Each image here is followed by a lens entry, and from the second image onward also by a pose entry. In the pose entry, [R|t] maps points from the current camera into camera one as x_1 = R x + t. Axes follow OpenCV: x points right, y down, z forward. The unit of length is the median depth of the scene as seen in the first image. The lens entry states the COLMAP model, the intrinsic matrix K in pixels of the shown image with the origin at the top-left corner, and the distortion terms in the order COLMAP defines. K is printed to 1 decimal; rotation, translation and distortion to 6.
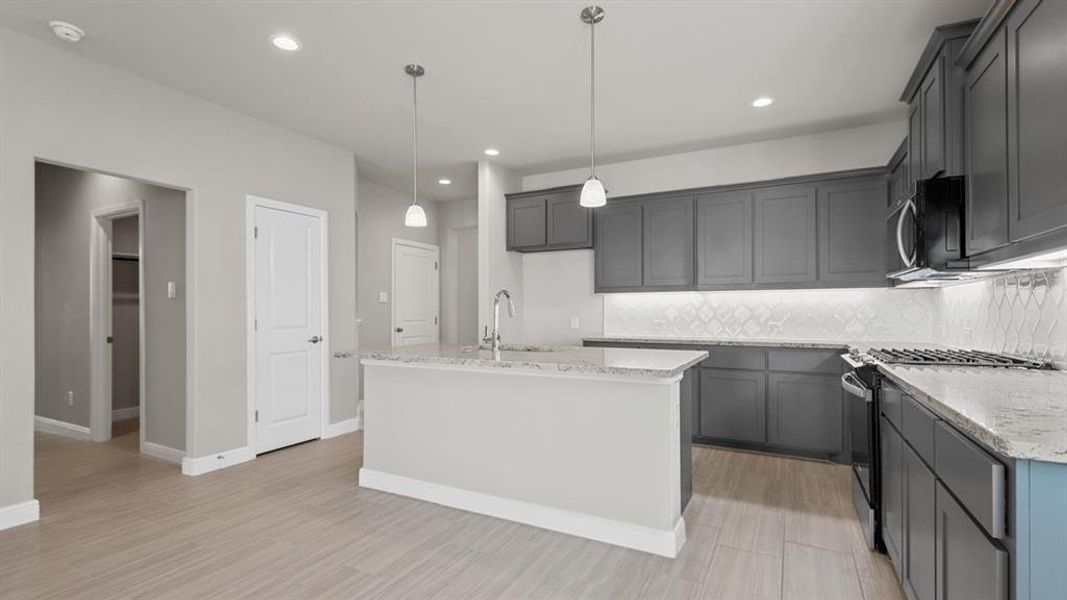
lens RADIAL K [[484.4, 0, 532.9], [0, 484.4, 310.2], [0, 0, 1]] dist [-0.001830, -0.000580]
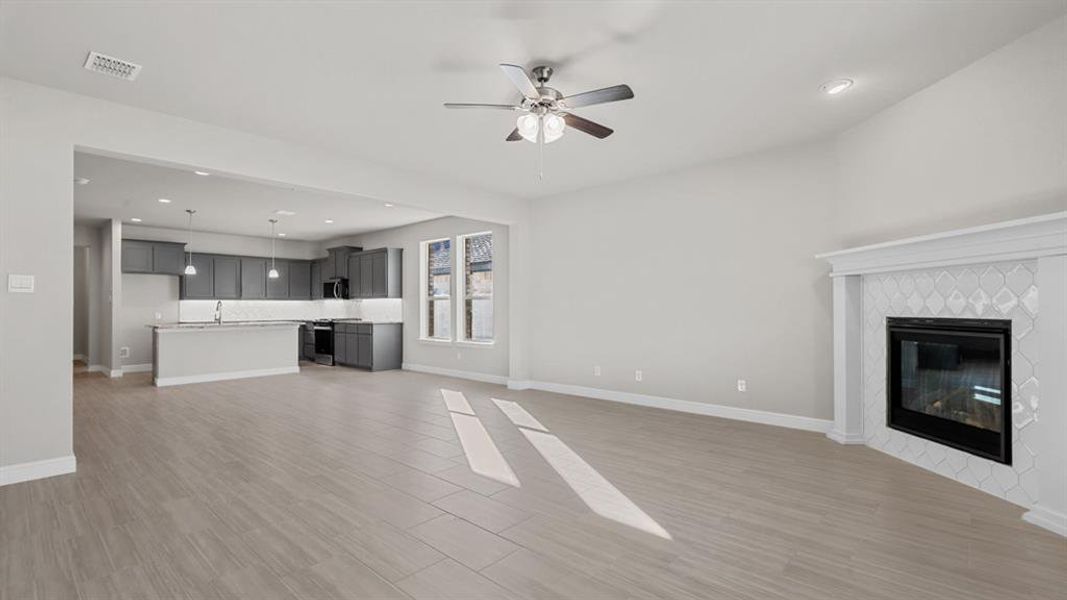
lens RADIAL K [[484.4, 0, 536.0], [0, 484.4, 304.1], [0, 0, 1]] dist [-0.001830, -0.000580]
pose [[0.251375, 0.007299, 0.967862, -1.779622], [0.005025, 0.999948, -0.008846, 0.007894], [-0.967877, 0.007088, 0.251325, -1.077738]]
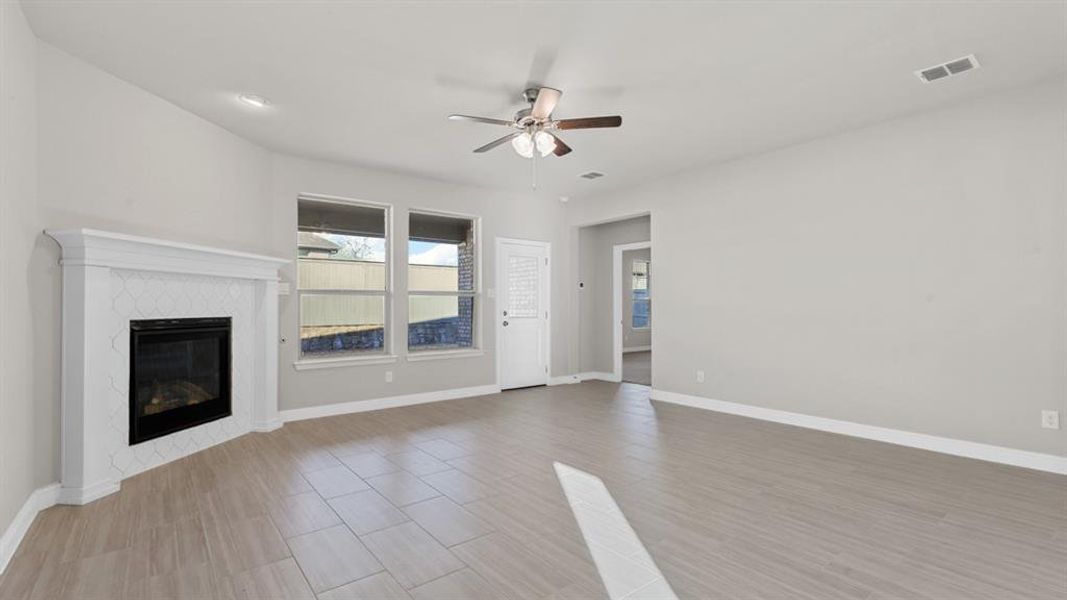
lens RADIAL K [[484.4, 0, 536.2], [0, 484.4, 301.6], [0, 0, 1]] dist [-0.001830, -0.000580]
pose [[-0.404389, -0.005150, -0.914572, -0.124520], [0.003373, 0.999969, -0.007122, 0.004454], [0.914581, -0.005965, -0.404359, -0.501318]]
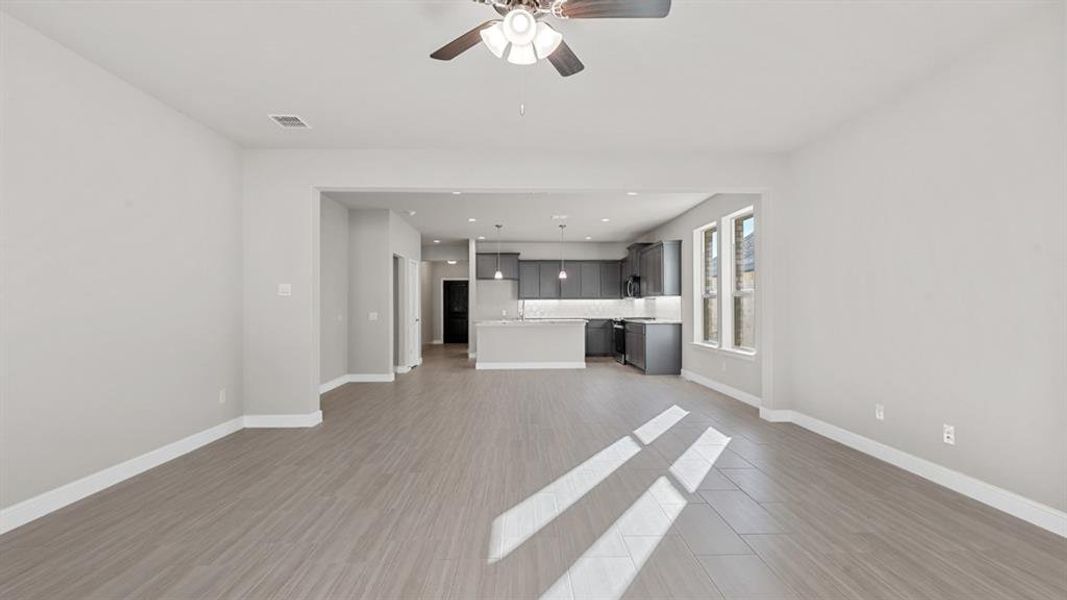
lens RADIAL K [[484.4, 0, 535.8], [0, 484.4, 301.0], [0, 0, 1]] dist [-0.001830, -0.000580]
pose [[0.867792, 0.006573, 0.496884, -1.235221], [0.001112, 0.999884, -0.015170, 0.008423], [-0.496926, 0.013717, 0.867685, -1.368828]]
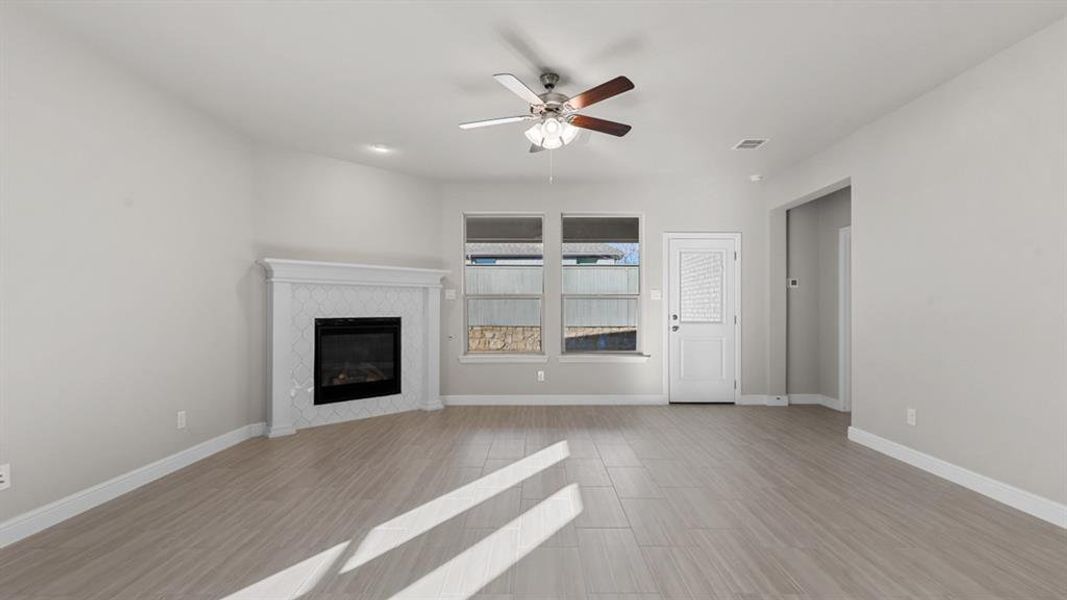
lens RADIAL K [[484.4, 0, 535.3], [0, 484.4, 307.5], [0, 0, 1]] dist [-0.001830, -0.000580]
pose [[-0.885106, 0.001318, -0.465388, -0.548893], [0.002603, 0.999994, -0.002119, 0.005052], [0.465383, -0.003087, -0.885104, -0.138727]]
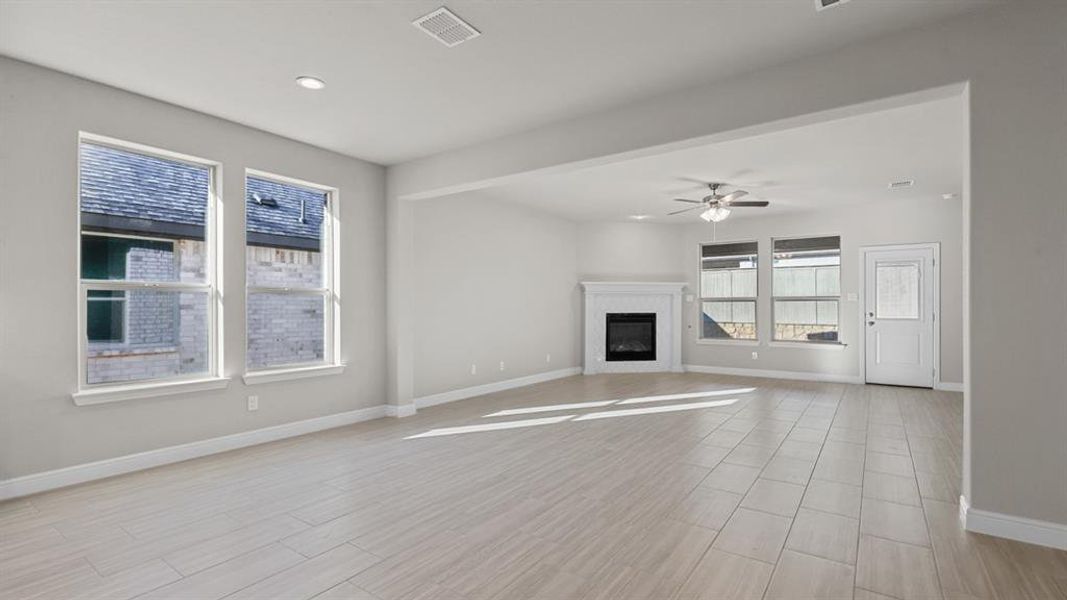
lens RADIAL K [[484.4, 0, 534.7], [0, 484.4, 304.6], [0, 0, 1]] dist [-0.001830, -0.000580]
pose [[-0.992031, 0.003464, 0.125943, -0.581829], [0.002671, 0.999976, -0.006466, 0.002754], [-0.125963, -0.006078, -0.992016, 0.779020]]
